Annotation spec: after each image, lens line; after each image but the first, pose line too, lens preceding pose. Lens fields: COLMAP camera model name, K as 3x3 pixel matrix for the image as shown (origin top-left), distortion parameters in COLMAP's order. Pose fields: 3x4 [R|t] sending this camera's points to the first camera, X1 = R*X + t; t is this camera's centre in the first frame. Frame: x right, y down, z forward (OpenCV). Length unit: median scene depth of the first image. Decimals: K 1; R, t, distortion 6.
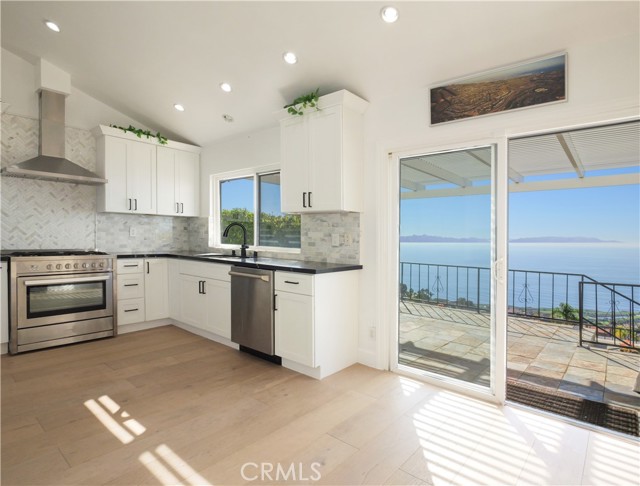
lens RADIAL K [[349.1, 0, 317.1], [0, 349.1, 240.9], [0, 0, 1]] dist [-0.006002, -0.001033]
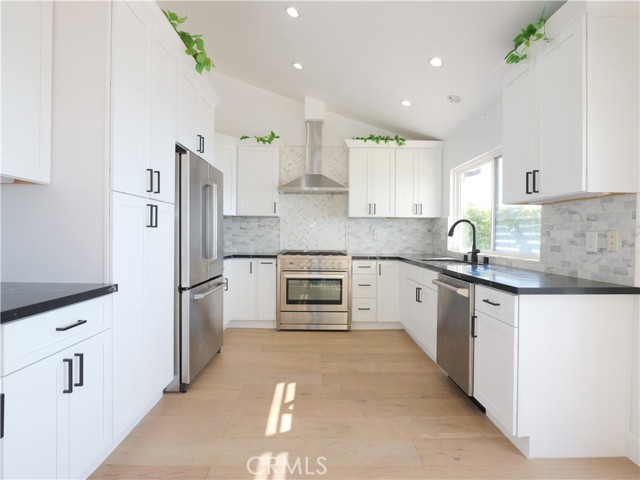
lens RADIAL K [[344.6, 0, 324.2], [0, 344.6, 245.7], [0, 0, 1]] dist [-0.003187, 0.001154]
pose [[0.671950, 0.006972, -0.740563, 0.173793], [-0.004743, 0.999976, 0.005111, 0.002590], [0.740581, 0.000078, 0.671967, 0.229856]]
